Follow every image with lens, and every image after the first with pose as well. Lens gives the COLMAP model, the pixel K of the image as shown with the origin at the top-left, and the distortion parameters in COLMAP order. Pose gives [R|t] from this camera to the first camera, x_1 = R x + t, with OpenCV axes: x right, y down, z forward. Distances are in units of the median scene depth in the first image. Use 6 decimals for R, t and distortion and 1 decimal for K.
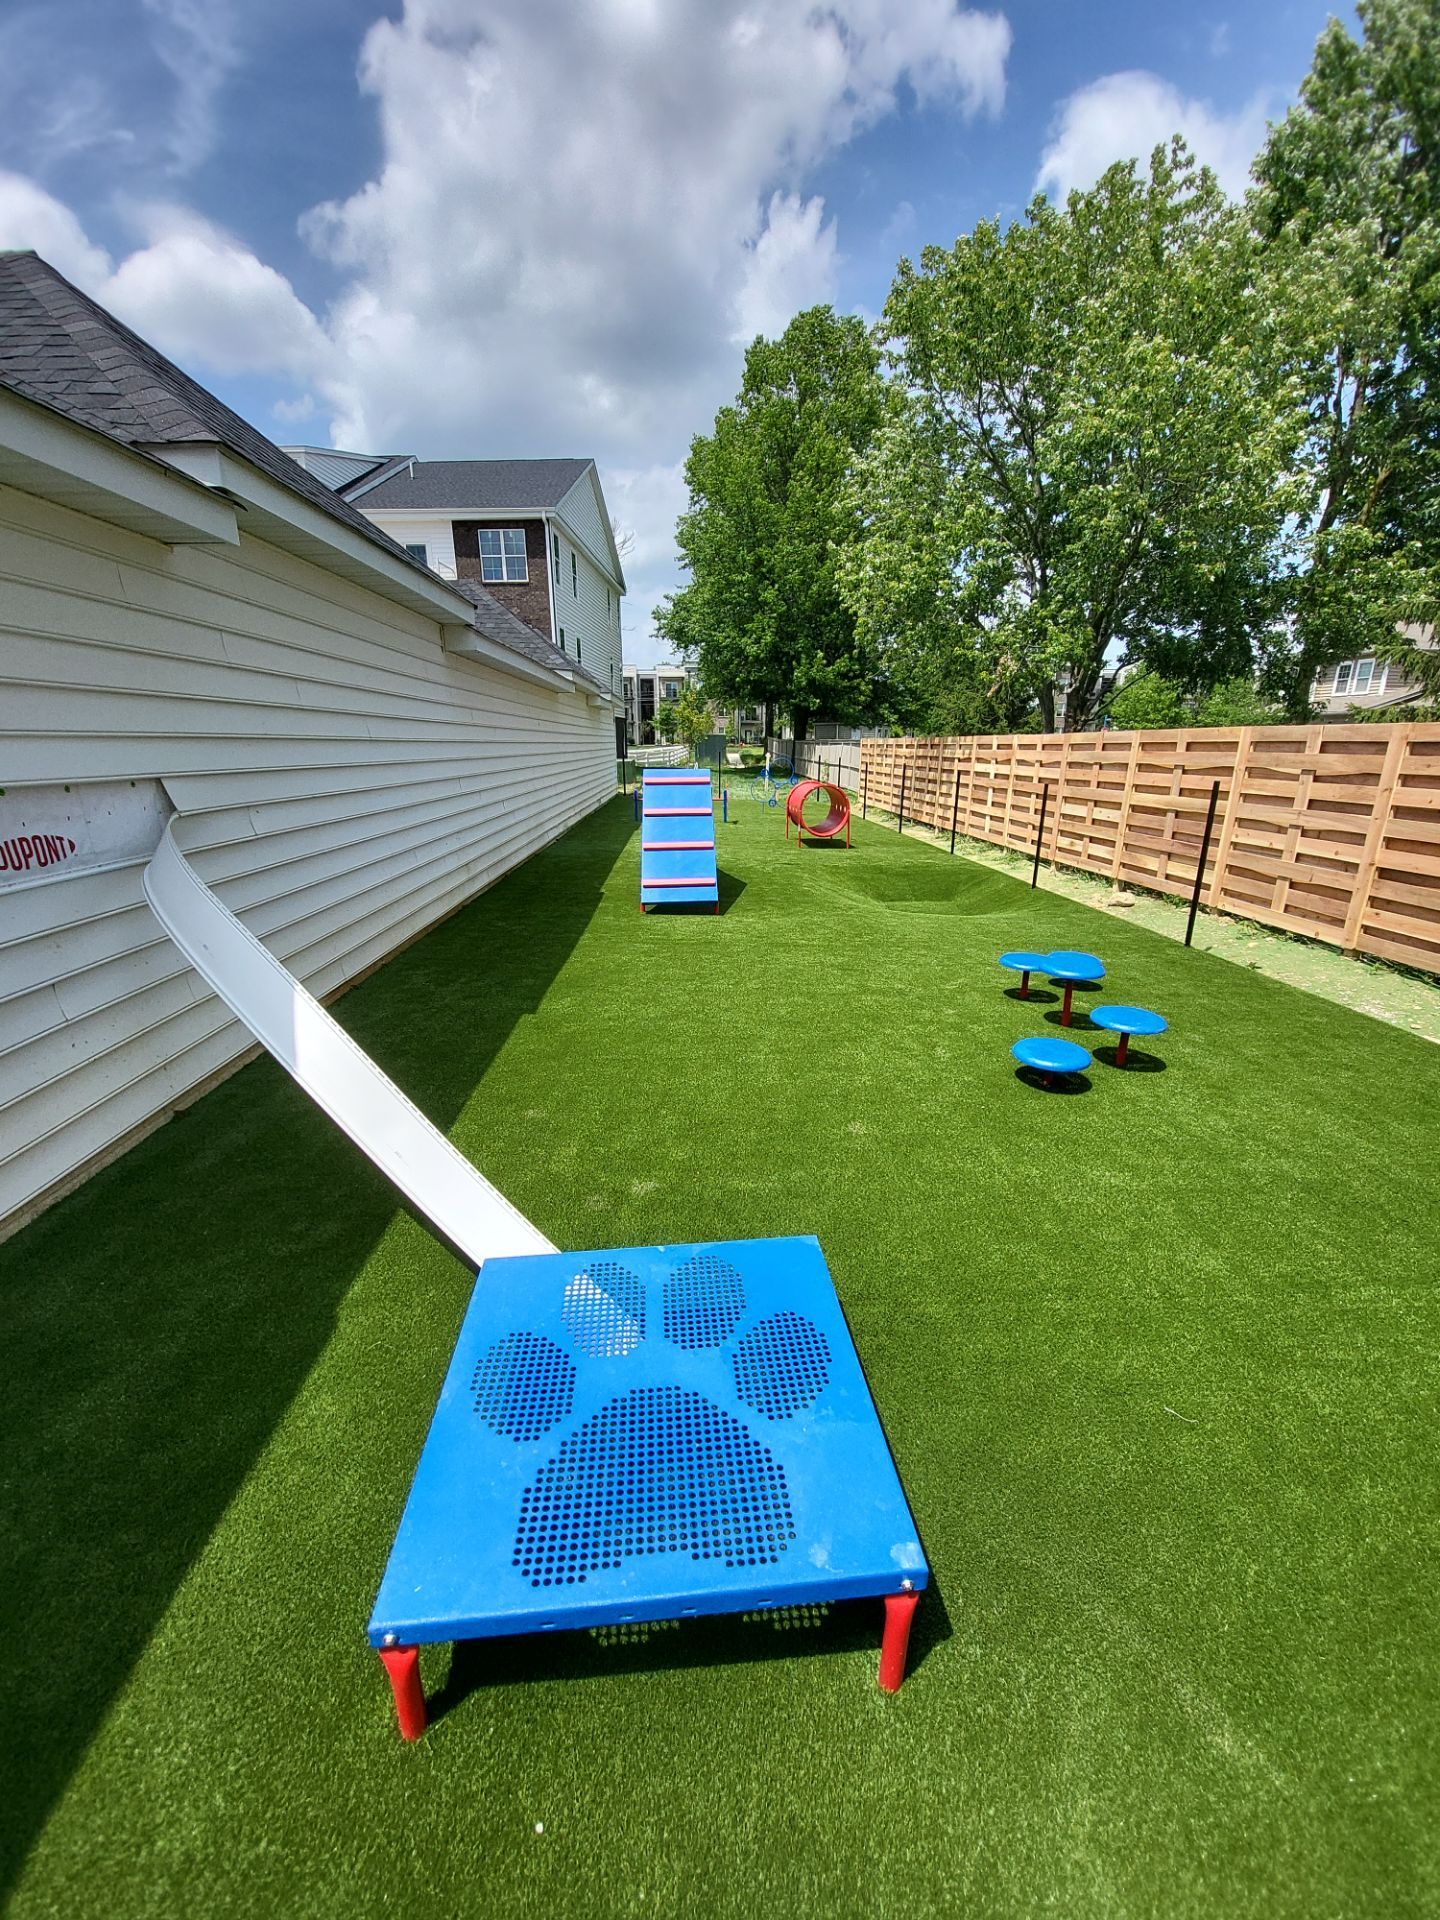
lens RADIAL K [[741.1, 0, 719.7], [0, 741.1, 952.8], [0, 0, 1]] dist [-0.014738, -0.006954]
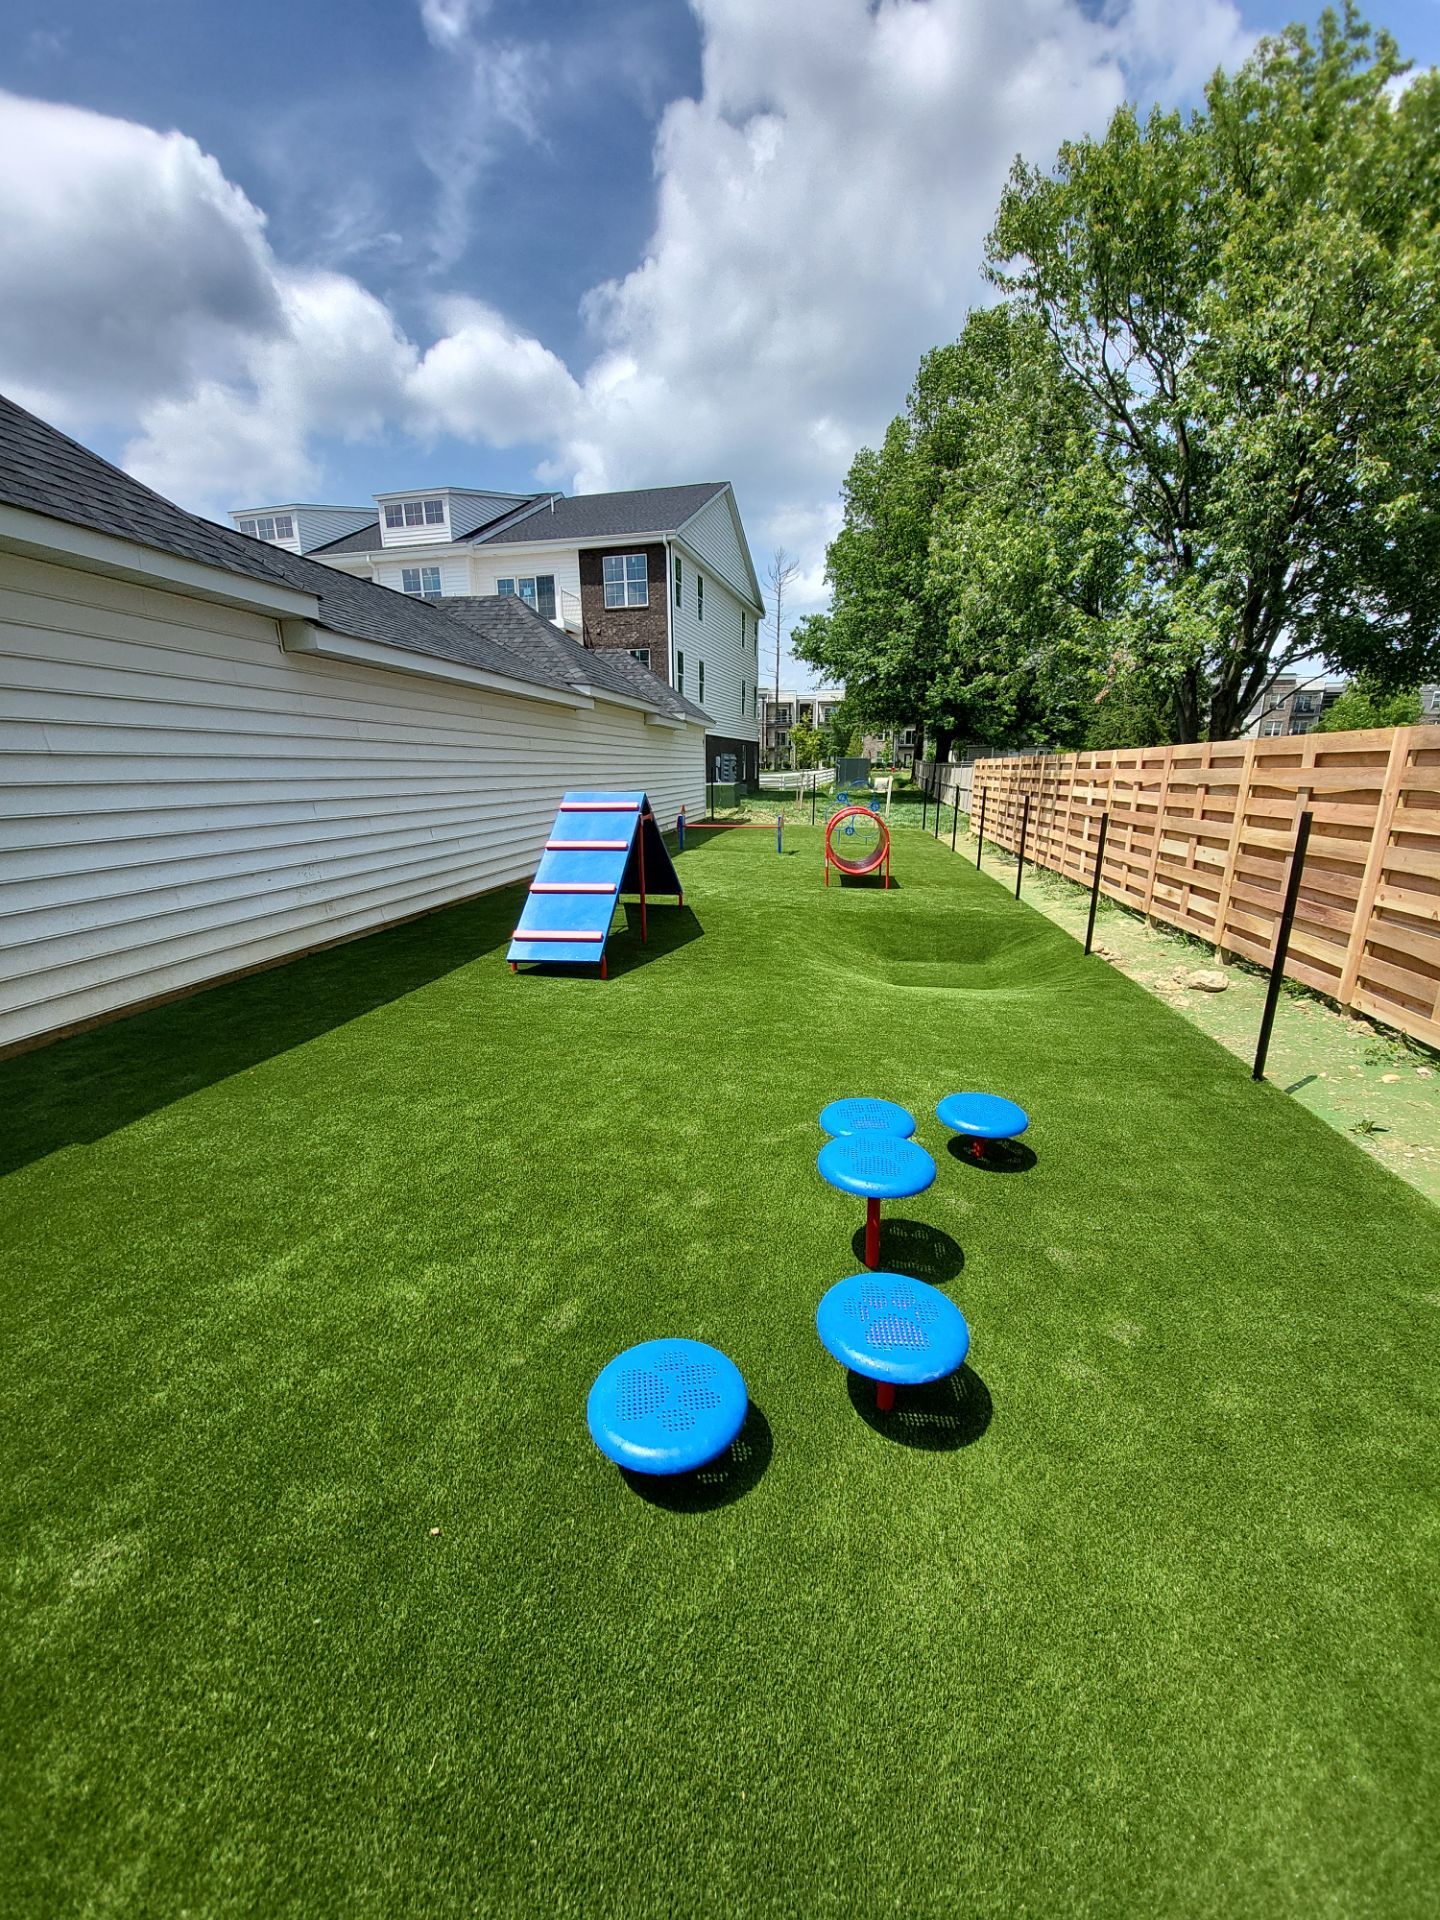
lens RADIAL K [[741.1, 0, 711.2], [0, 741.1, 964.8], [0, 0, 1]] dist [-0.014738, -0.006954]
pose [[0.977070, 0.048455, -0.207329, 0.190598], [-0.051852, 0.998594, -0.010978, -0.045105], [0.206506, 0.021477, 0.978210, 0.186095]]
